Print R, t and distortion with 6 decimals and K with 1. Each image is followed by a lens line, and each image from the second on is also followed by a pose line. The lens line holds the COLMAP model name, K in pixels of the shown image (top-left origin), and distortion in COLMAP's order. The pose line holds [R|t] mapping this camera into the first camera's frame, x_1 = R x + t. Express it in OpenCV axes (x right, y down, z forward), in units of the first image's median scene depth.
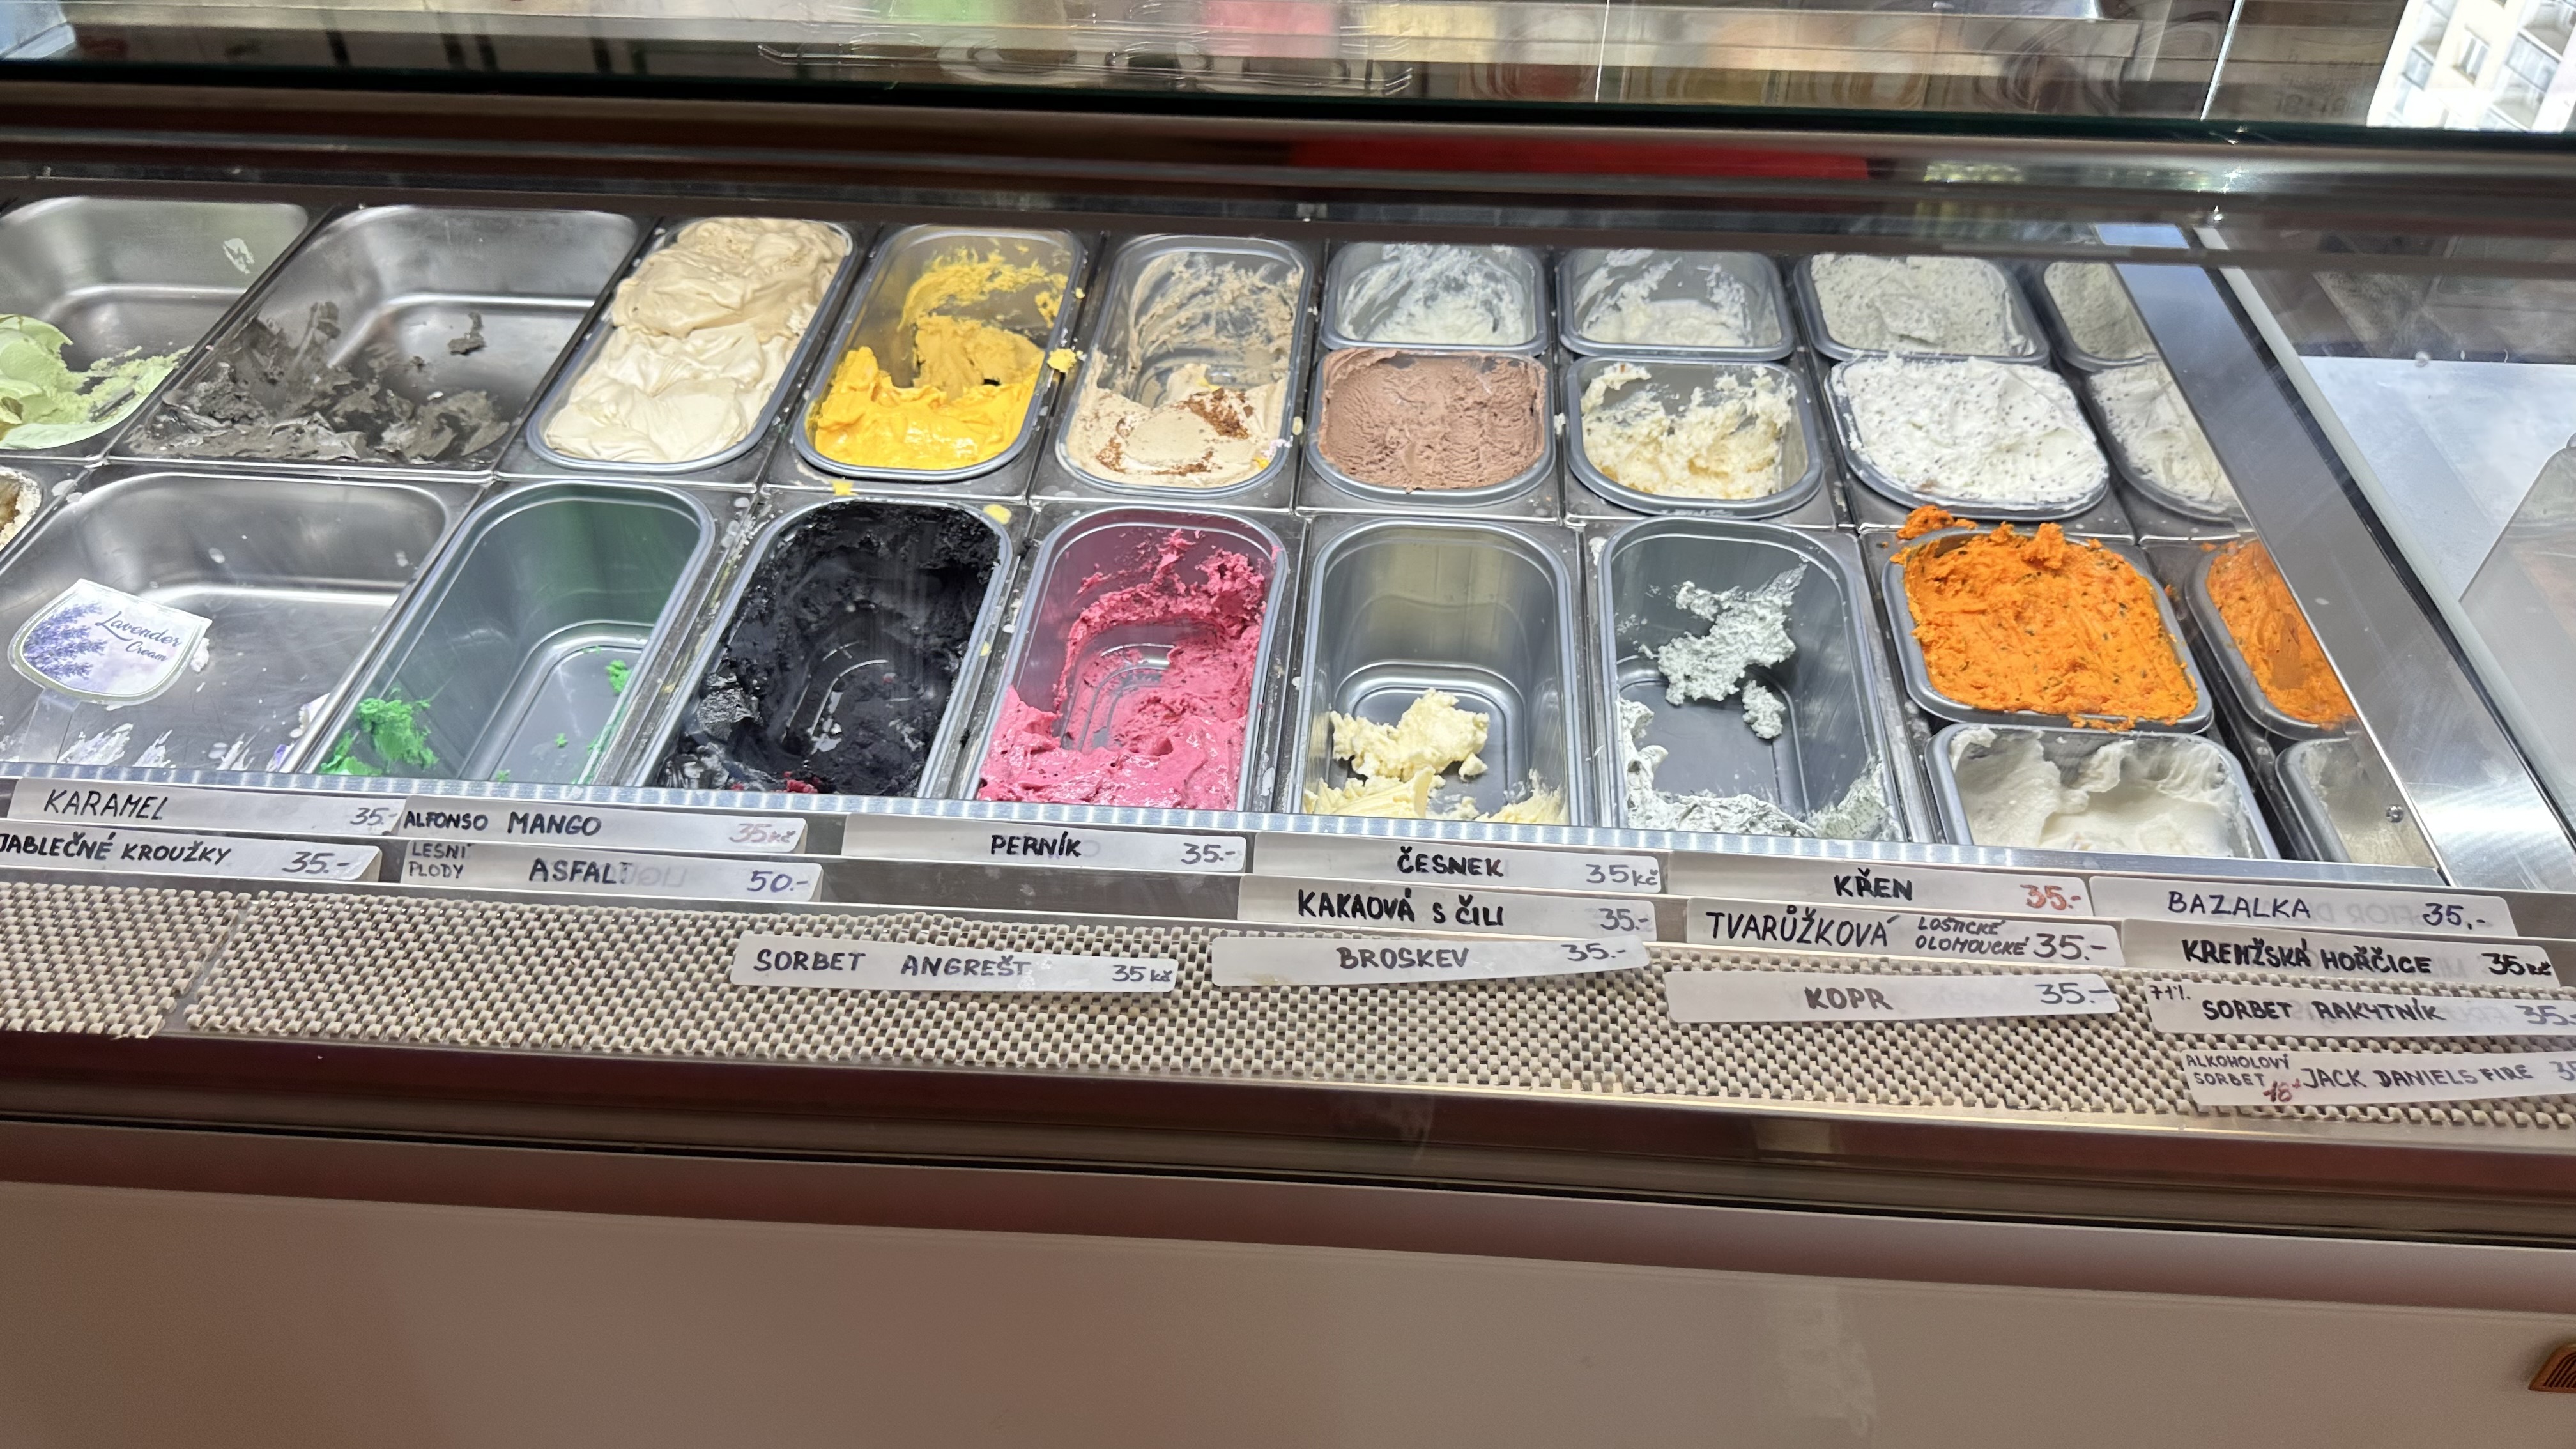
lens RADIAL K [[1848.6, 0, 1288.0], [0, 1848.6, 724.5], [0, 0, 1]] dist [0.105227, -0.174627]
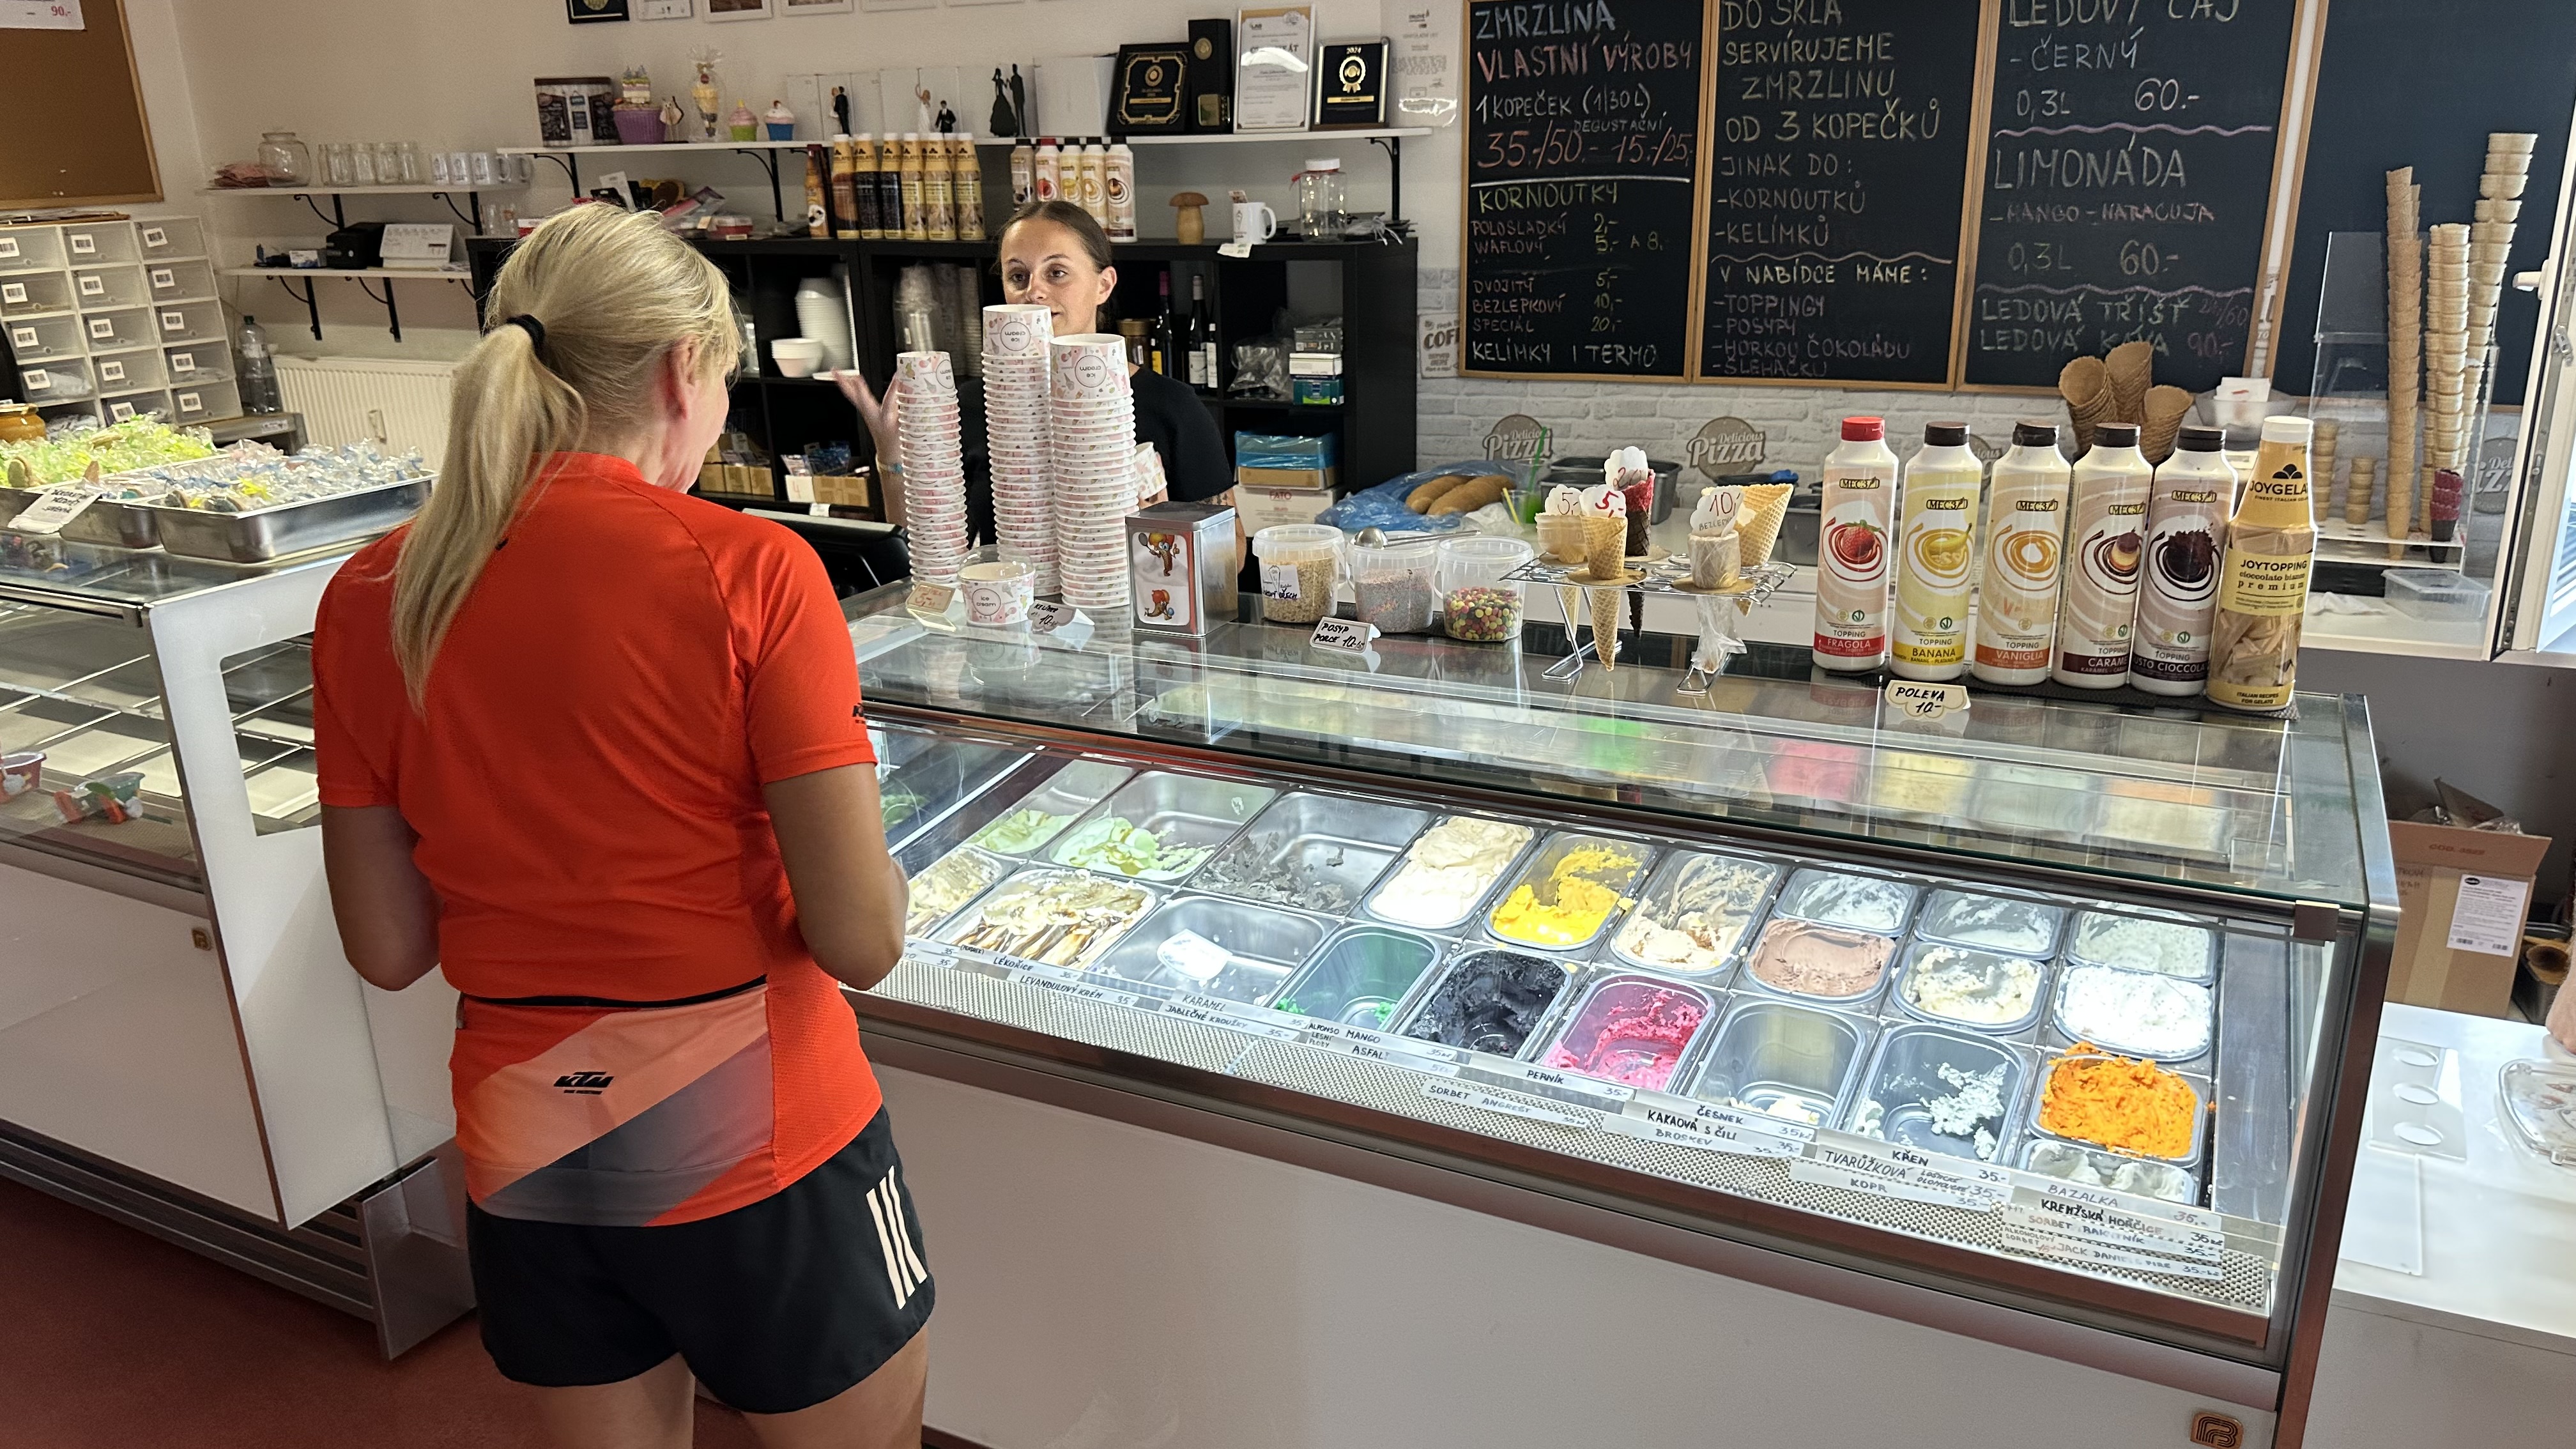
lens RADIAL K [[1800.3, 0, 1288.0], [0, 1800.3, 724.5], [0, 0, 1]] dist [0.001481, 0.000257]
pose [[0.919368, 0.092266, -0.382425, 0.263846], [-0.209003, 0.938125, -0.276114, 0.227941], [0.333286, 0.333778, 0.881767, -0.855439]]
